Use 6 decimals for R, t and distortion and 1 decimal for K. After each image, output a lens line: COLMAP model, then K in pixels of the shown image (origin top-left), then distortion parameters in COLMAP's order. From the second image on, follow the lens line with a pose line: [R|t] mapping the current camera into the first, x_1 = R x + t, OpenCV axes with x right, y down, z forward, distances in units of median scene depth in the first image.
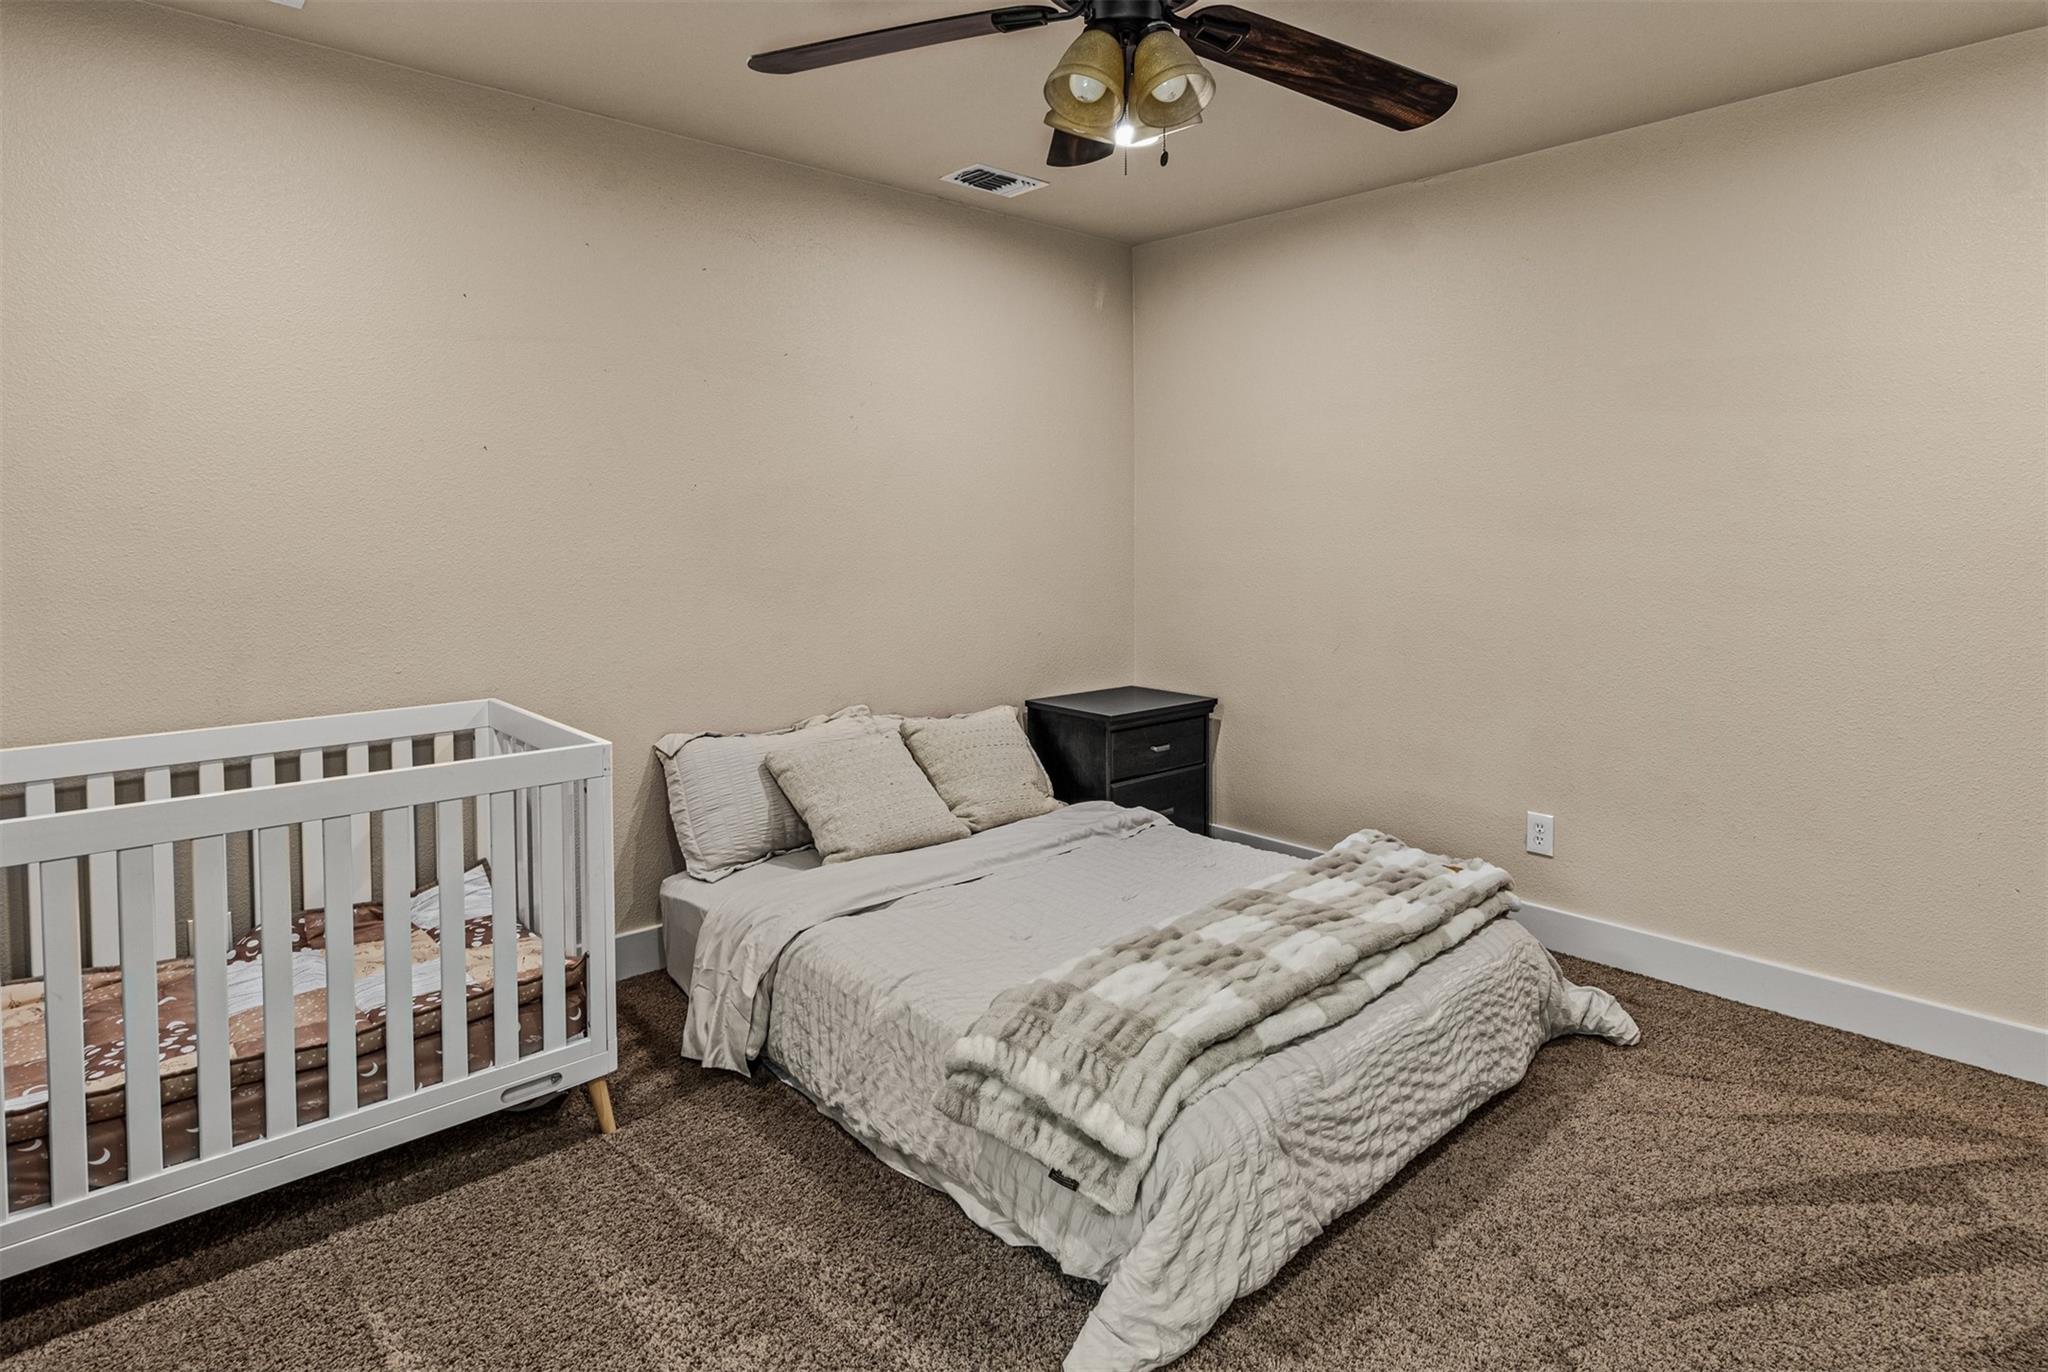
lens RADIAL K [[1080.1, 0, 1024.0], [0, 1080.1, 636.6], [0, 0, 1]] dist [-0.000311, -0.000245]
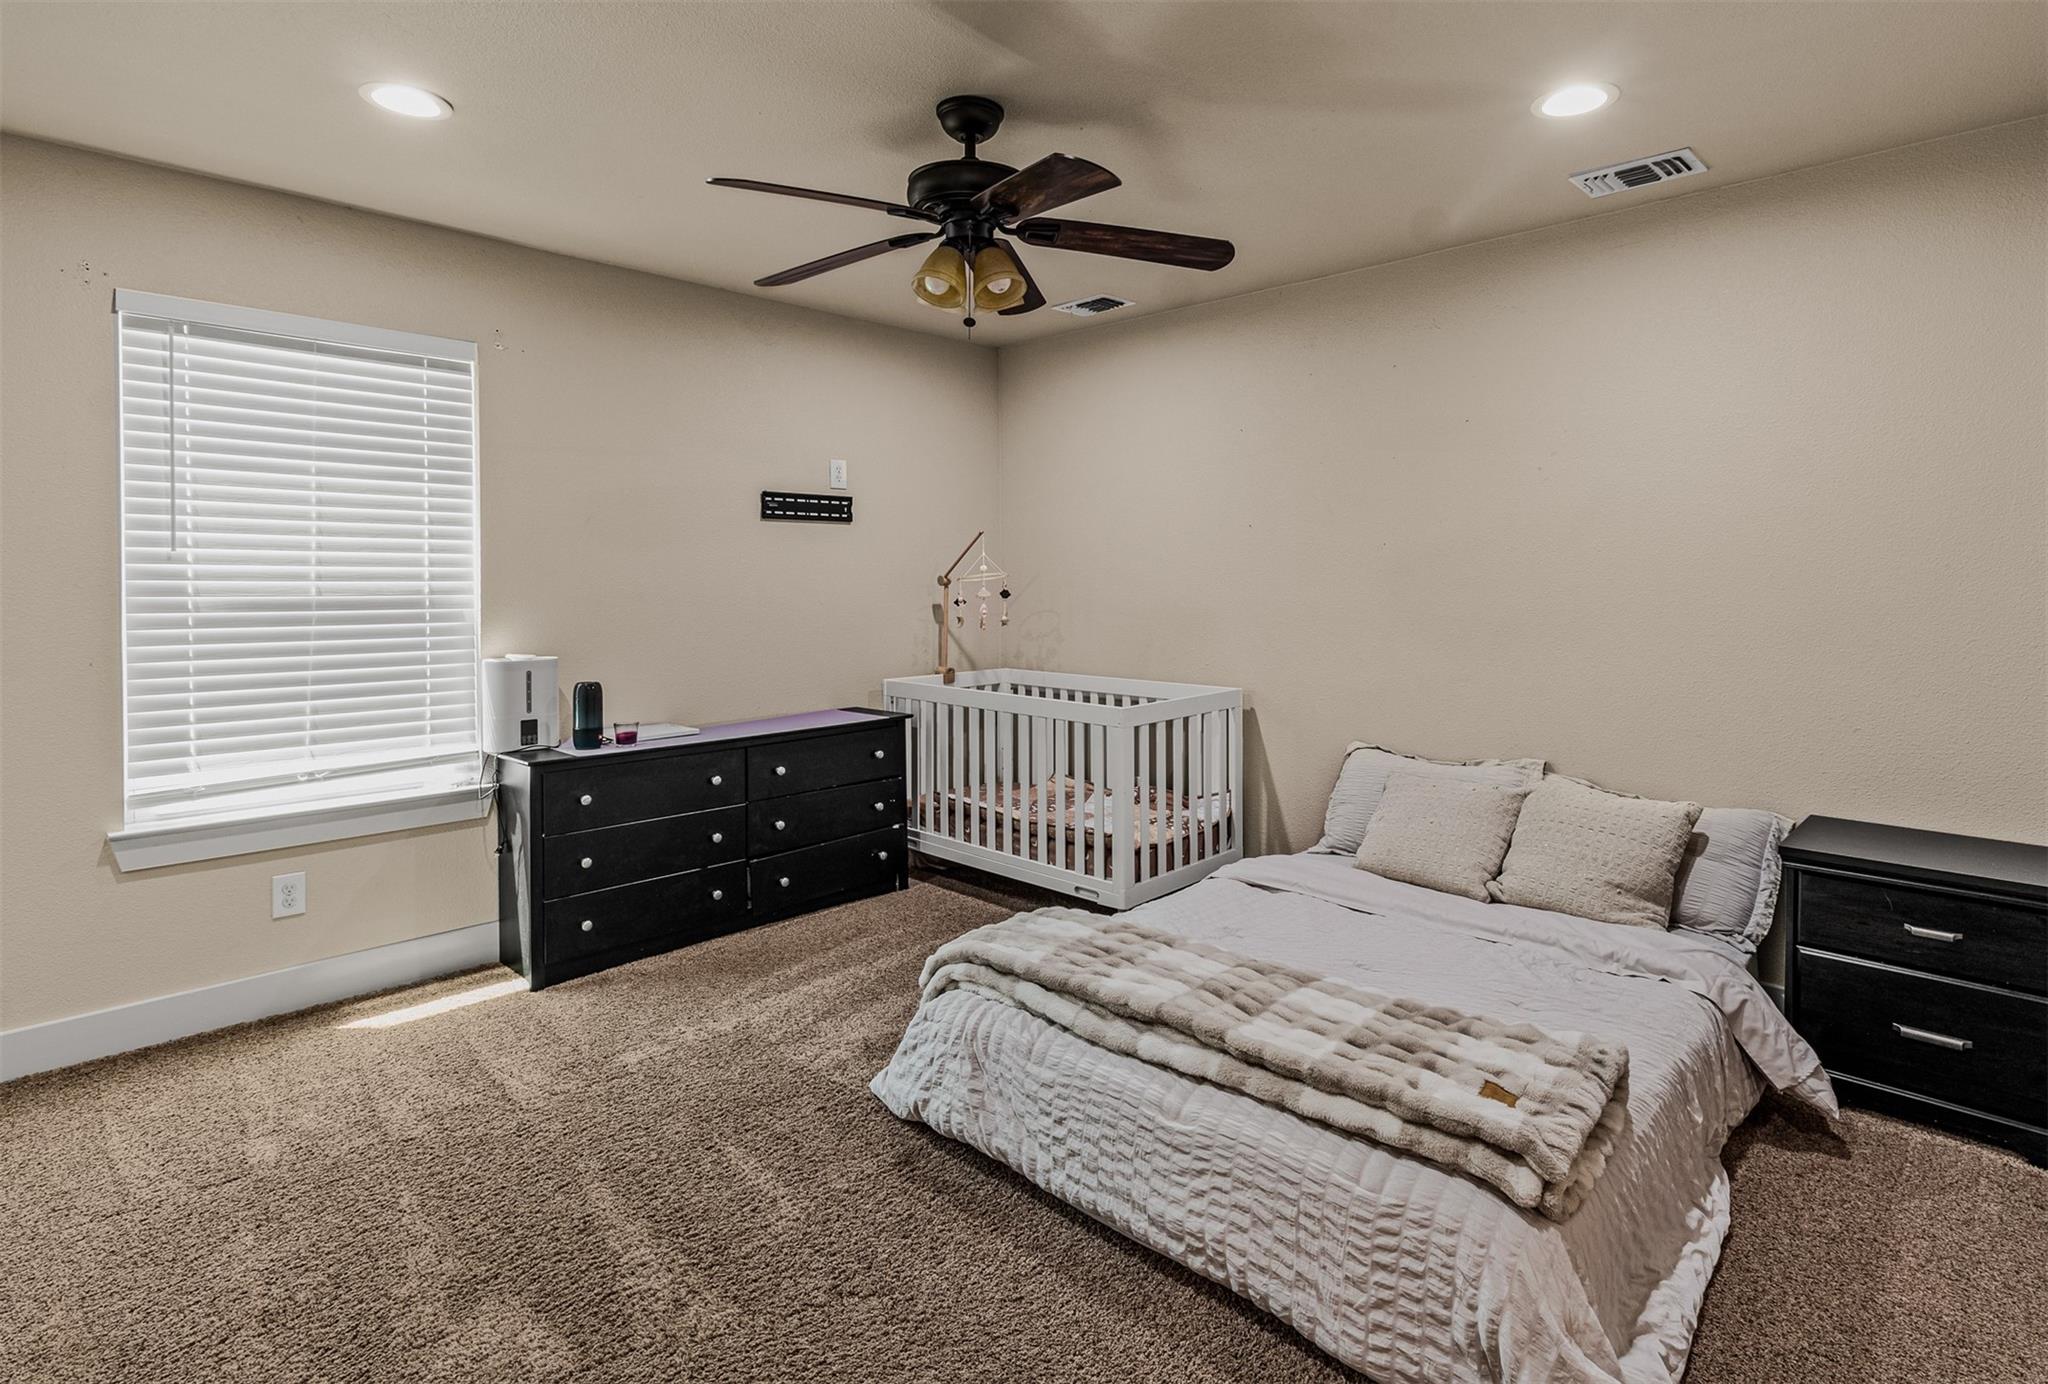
lens RADIAL K [[1019.0, 0, 1024.0], [0, 1019.0, 692.0], [0, 0, 1]] dist [-0.000067, -0.000007]
pose [[0.070201, 0.120117, -0.990275, 1.229551], [-0.102782, 0.988311, 0.112592, -0.081519], [0.992224, 0.093879, 0.081726, 0.828733]]
